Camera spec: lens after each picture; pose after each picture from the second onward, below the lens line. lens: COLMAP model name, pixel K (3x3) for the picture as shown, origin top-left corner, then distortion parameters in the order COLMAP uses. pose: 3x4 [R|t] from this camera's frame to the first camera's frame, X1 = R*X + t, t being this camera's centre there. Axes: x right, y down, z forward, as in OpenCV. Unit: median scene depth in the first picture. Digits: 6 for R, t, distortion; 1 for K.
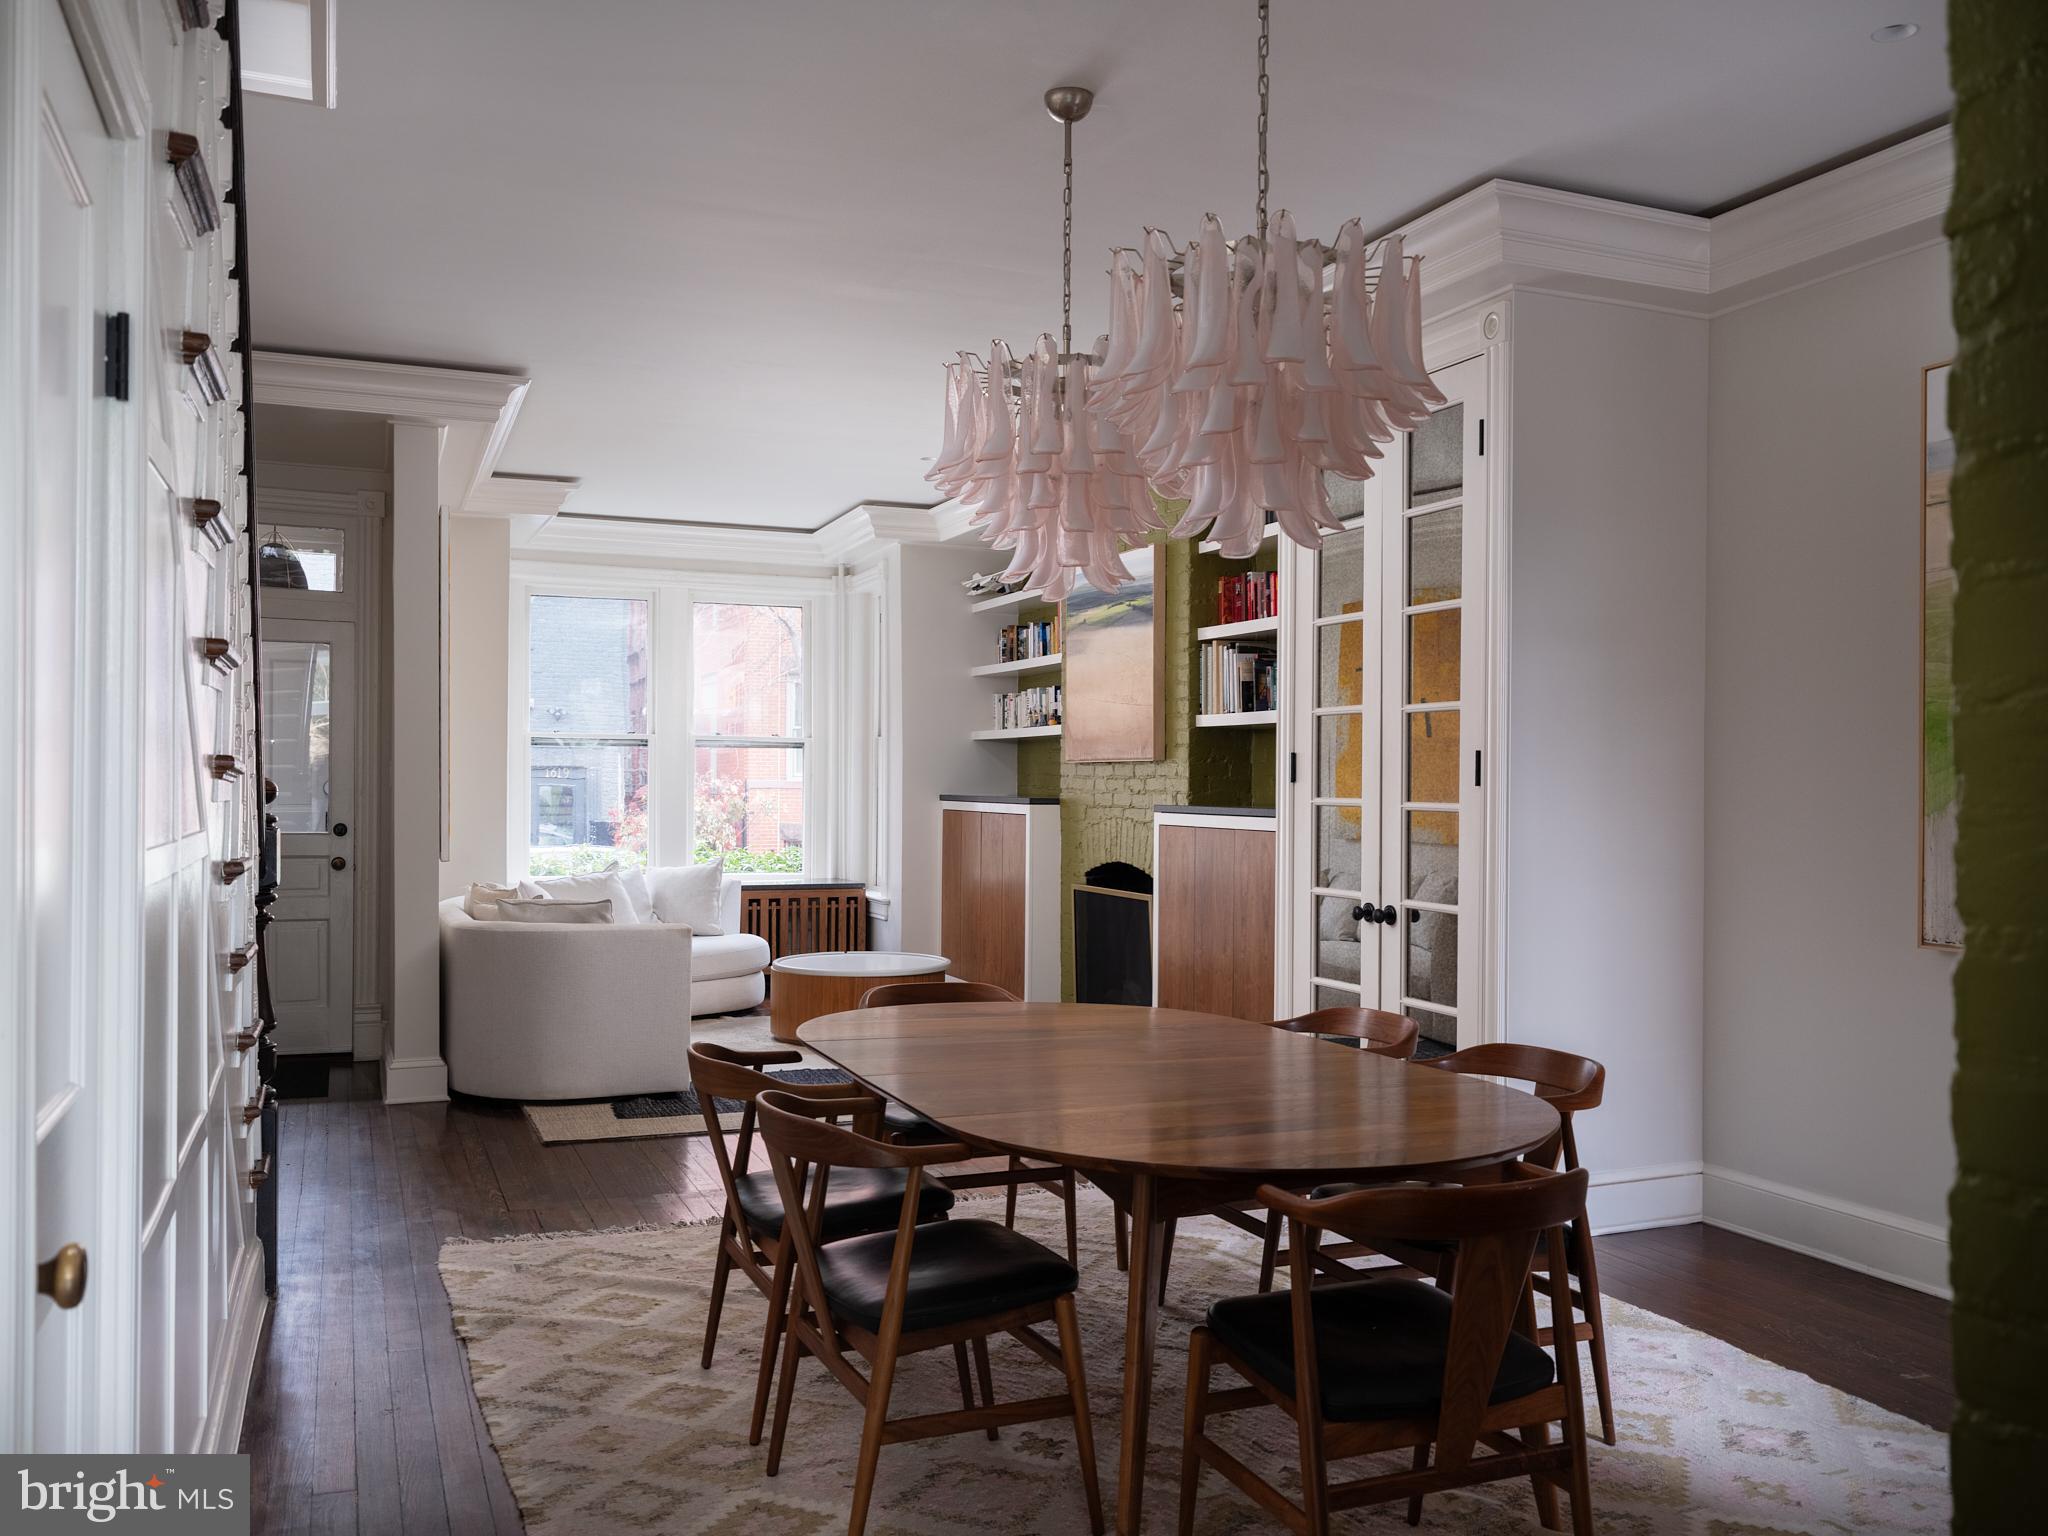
lens RADIAL K [[1663.8, 0, 1027.5], [0, 1663.8, 769.5], [0, 0, 1]] dist [0.005504, -0.003540]
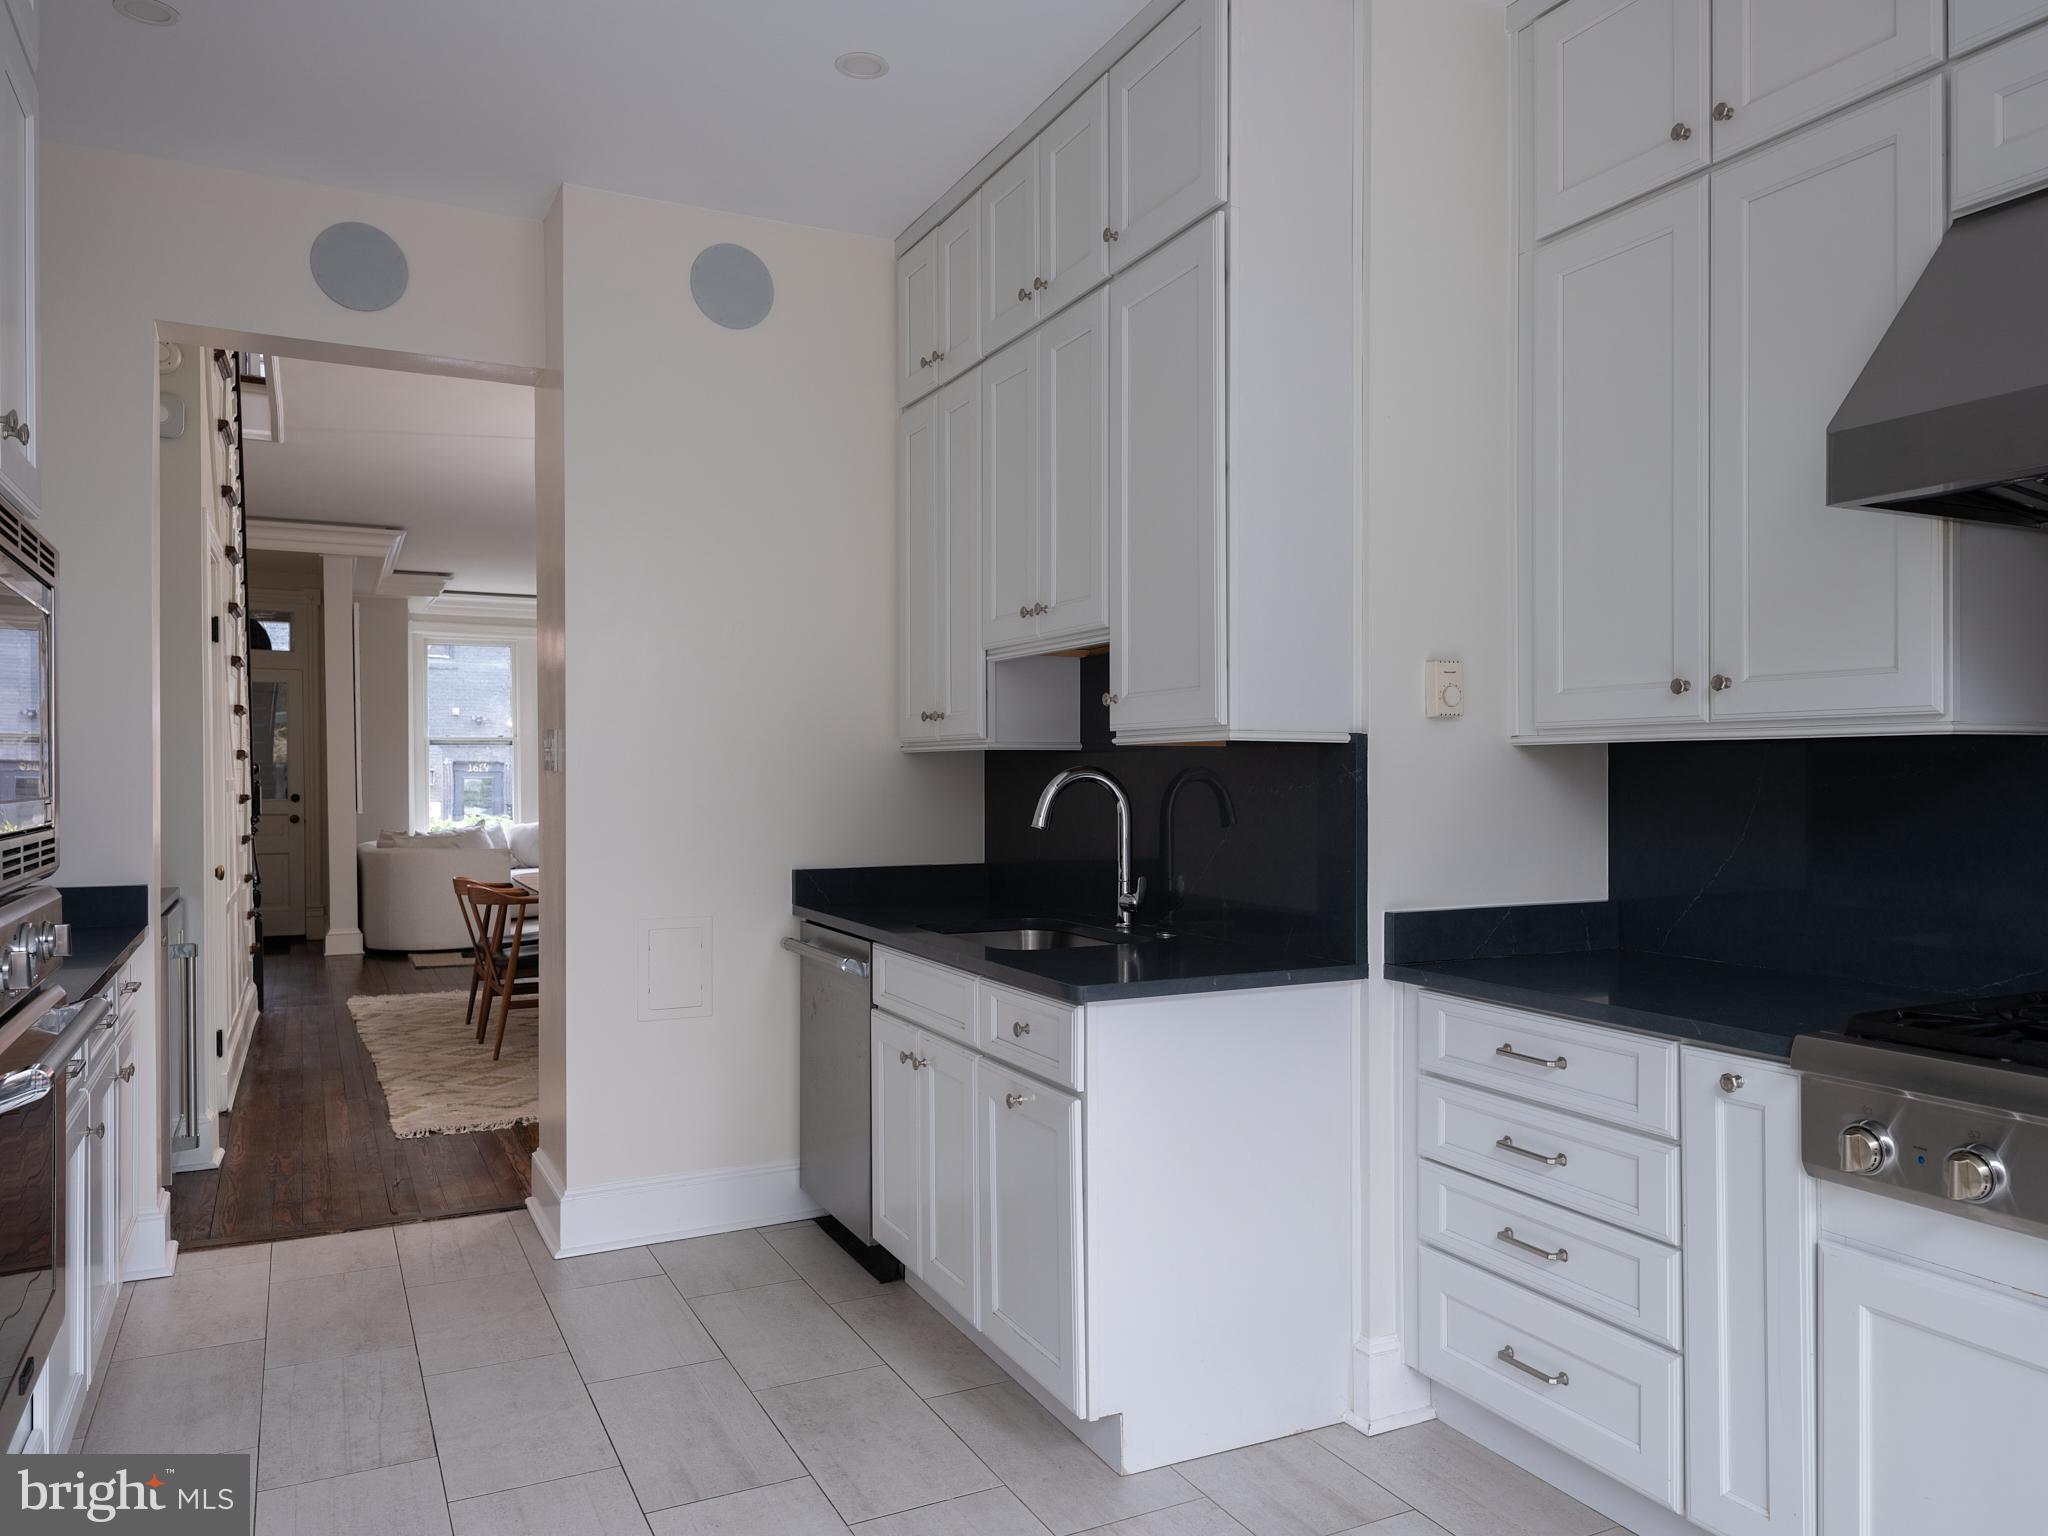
lens RADIAL K [[1421.8, 0, 1025.6], [0, 1421.8, 774.5], [0, 0, 1]] dist [0.008603, 0.001736]
pose [[0.996872, -0.013814, 0.077816, 0.191840], [0.012990, 0.999854, 0.011095, 0.006827], [-0.077958, -0.010049, 0.996906, -0.446426]]
